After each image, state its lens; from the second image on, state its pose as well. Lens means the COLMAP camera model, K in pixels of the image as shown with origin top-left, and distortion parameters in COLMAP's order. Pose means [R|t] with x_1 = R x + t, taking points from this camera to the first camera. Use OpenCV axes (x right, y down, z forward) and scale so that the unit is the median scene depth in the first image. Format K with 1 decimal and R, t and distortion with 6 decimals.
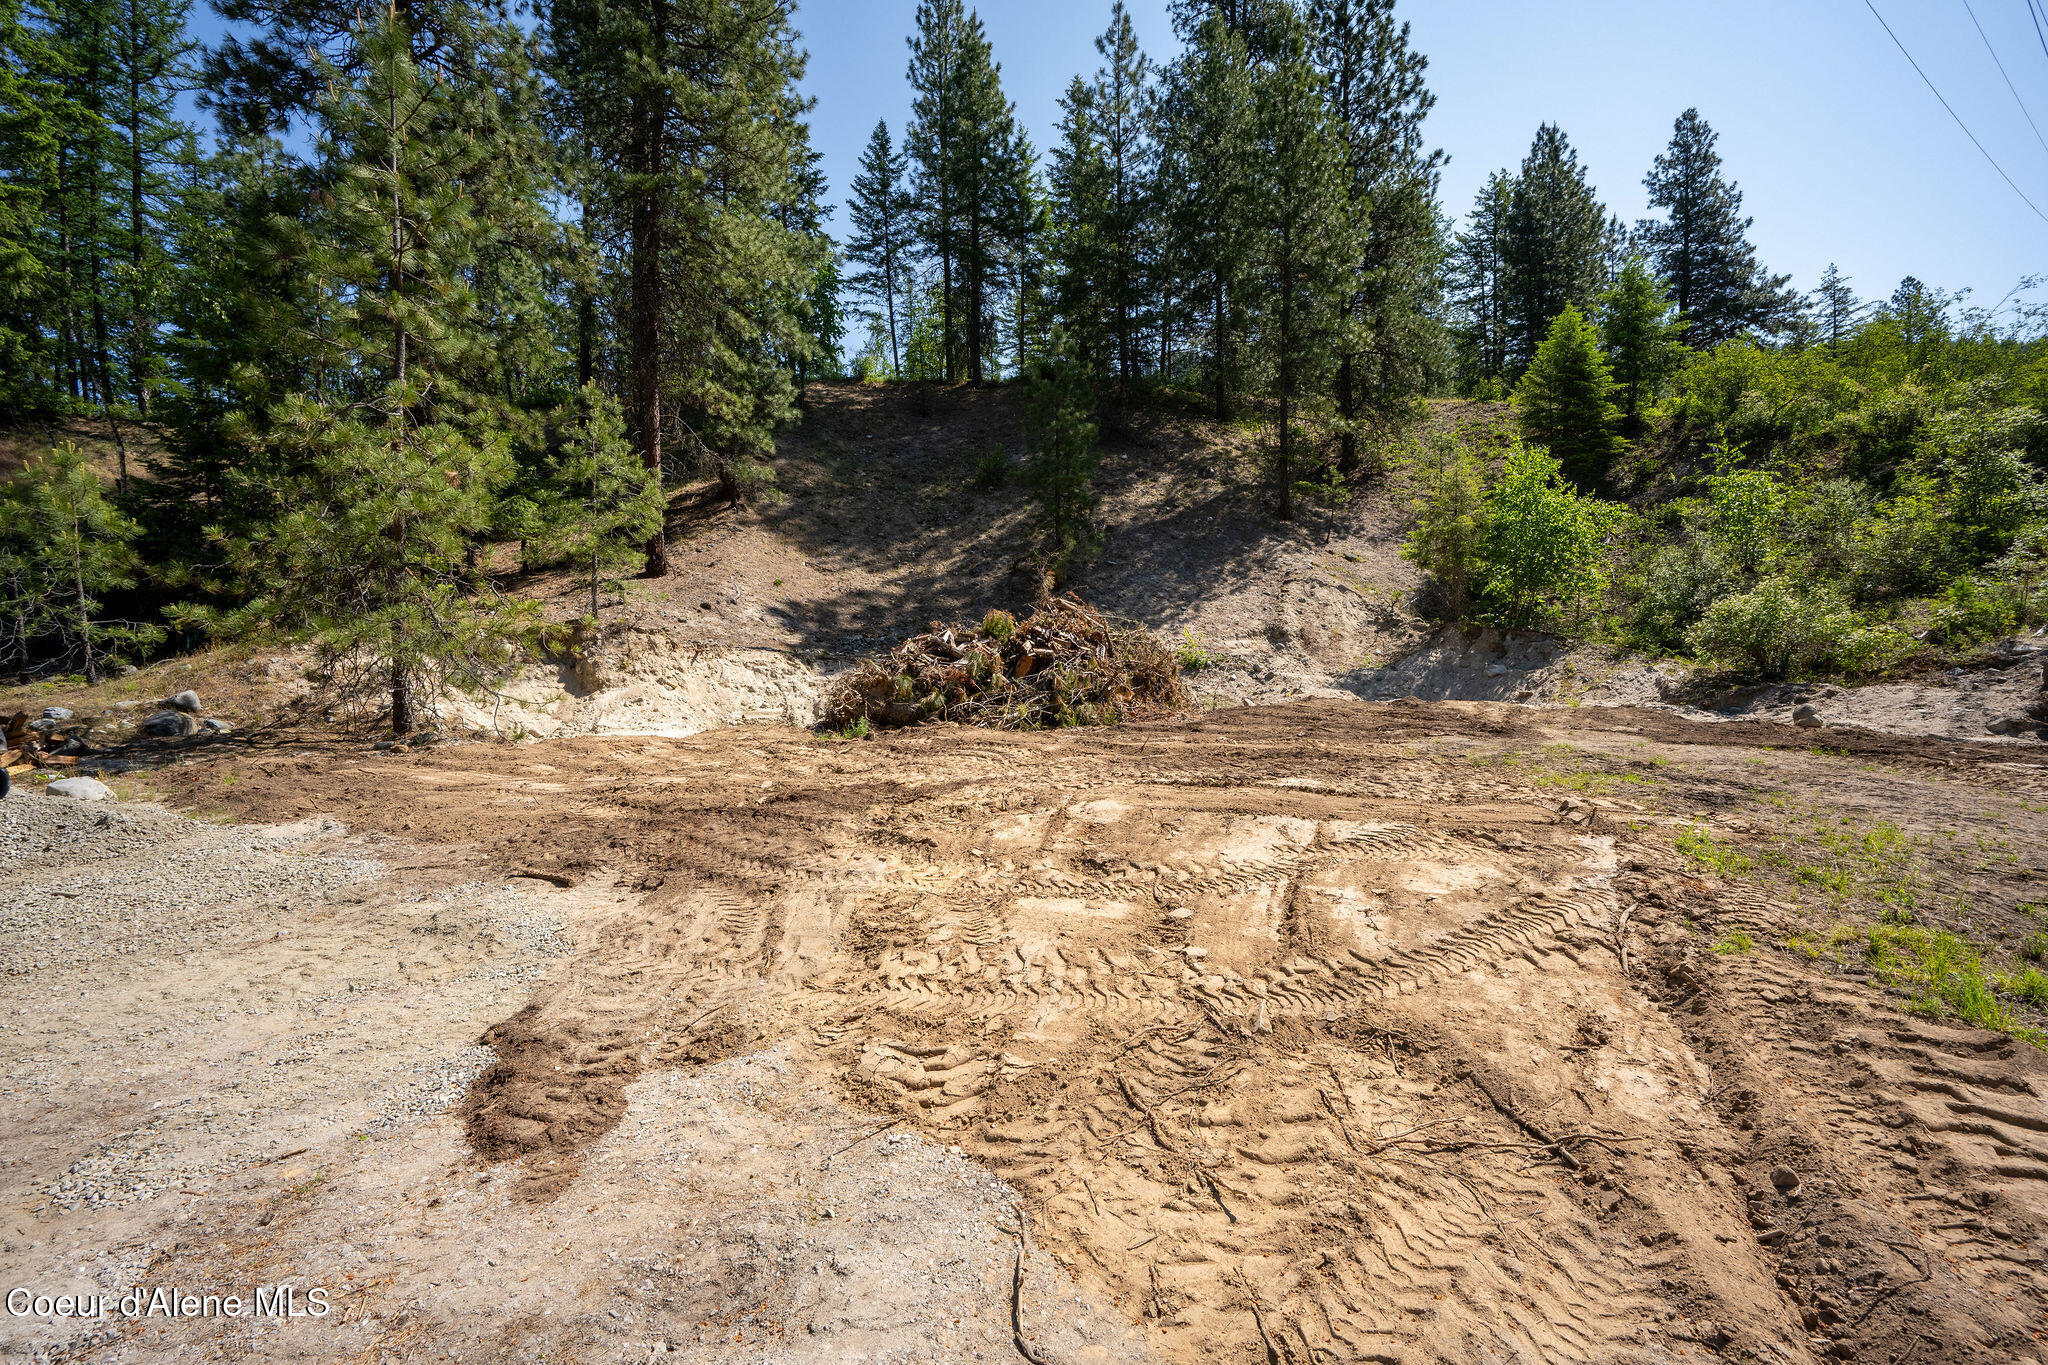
lens RADIAL K [[821.3, 0, 1025.2], [0, 821.3, 676.5], [0, 0, 1]] dist [-0.000392, 0.001068]
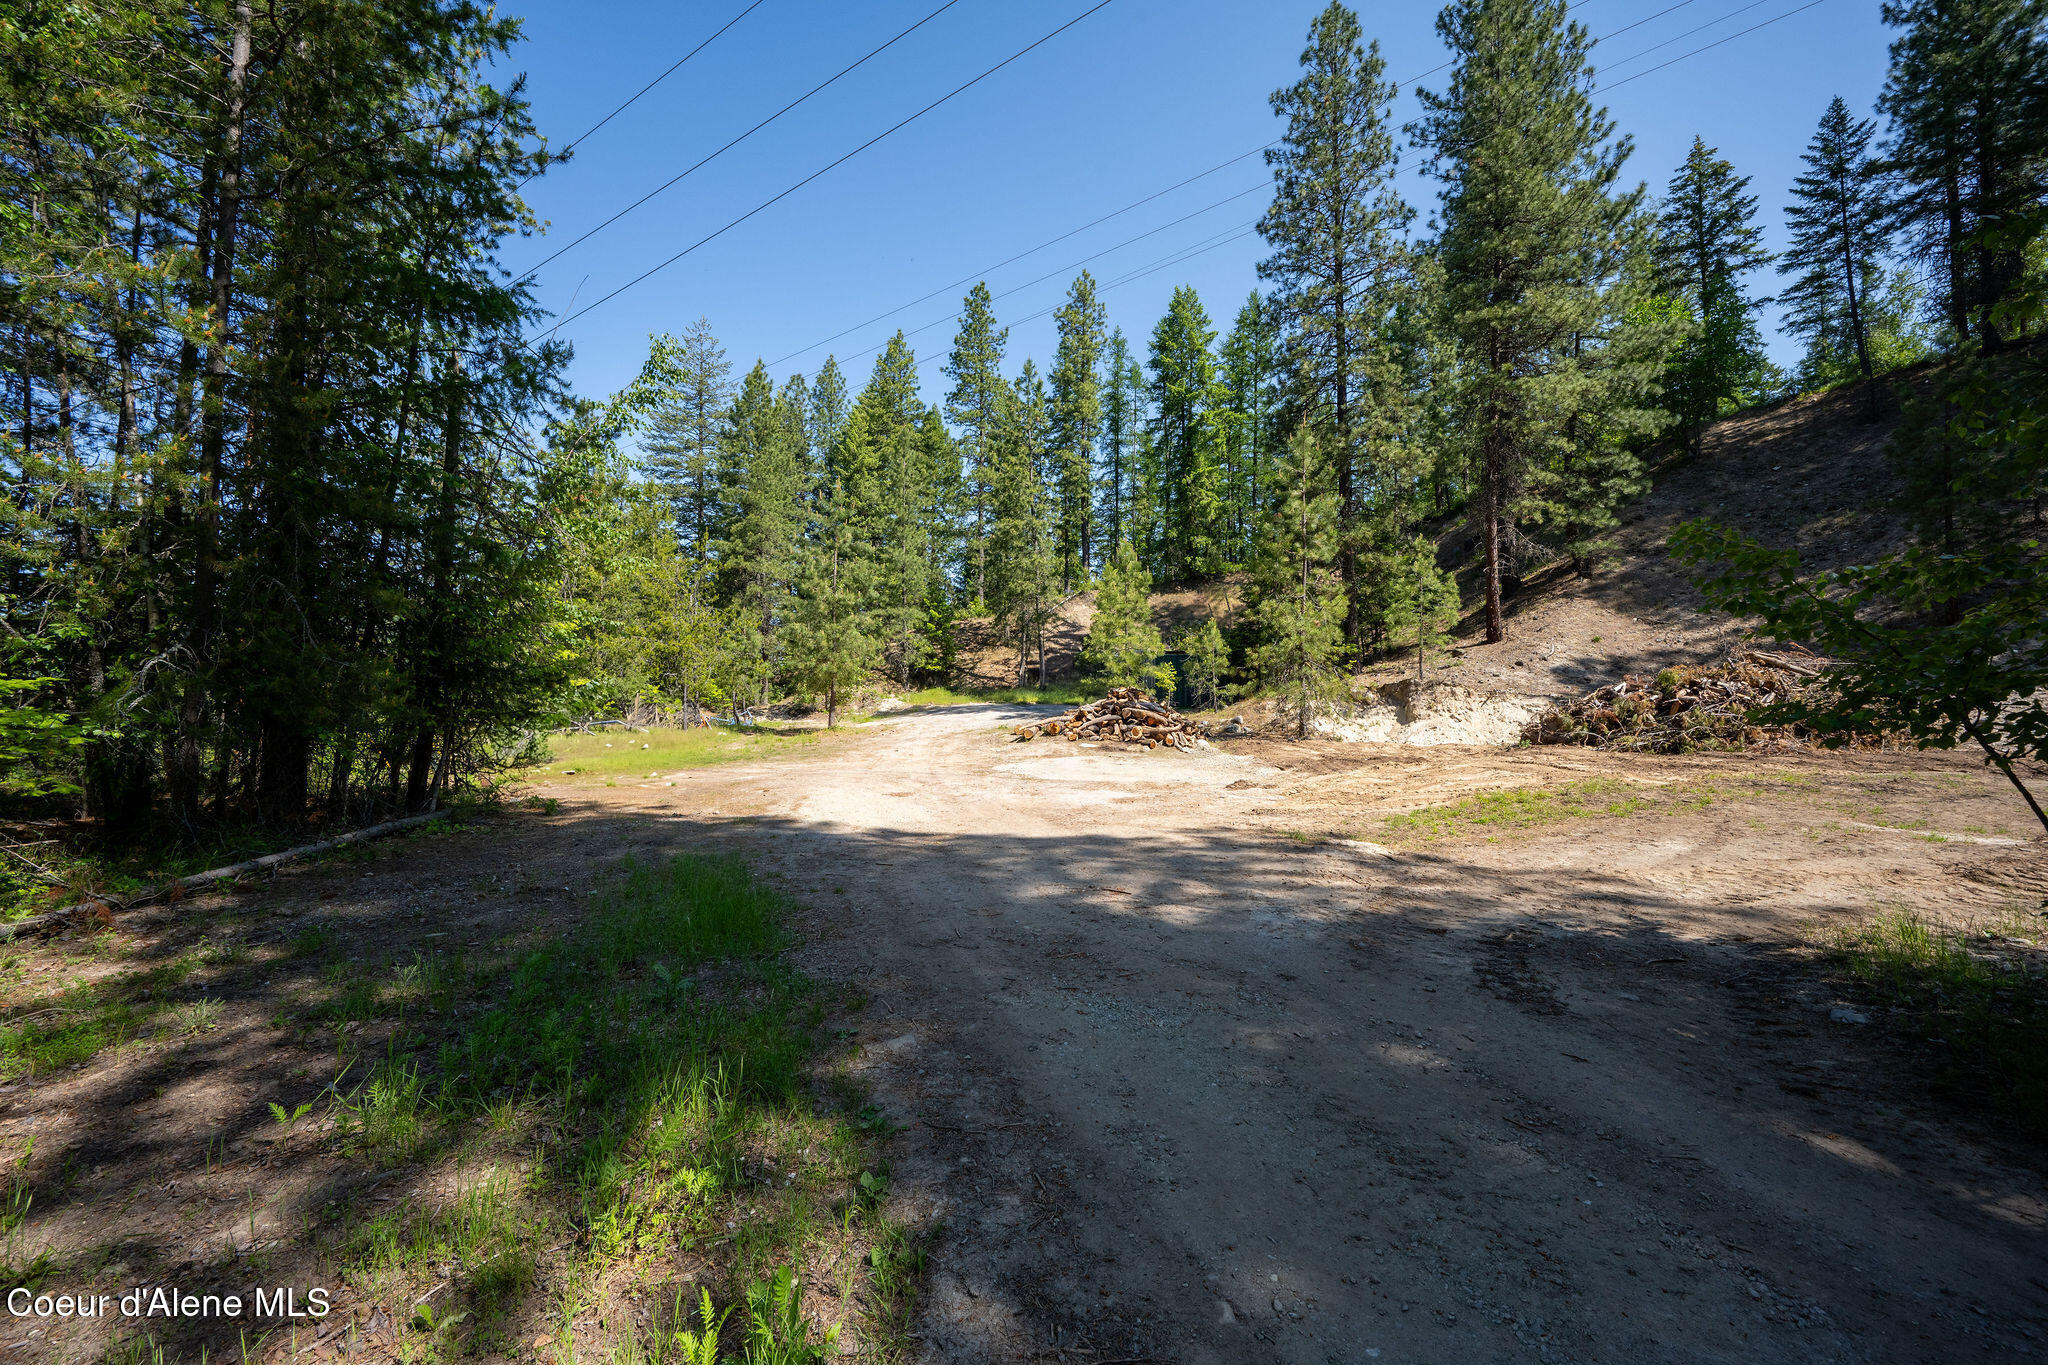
lens RADIAL K [[821.3, 0, 1024.5], [0, 821.3, 691.0], [0, 0, 1]] dist [-0.000392, 0.001068]
pose [[0.437358, -0.008522, -0.899247, 0.420582], [-0.015912, 0.999725, -0.017213, -0.001912], [0.899147, 0.021838, 0.437102, -0.304903]]
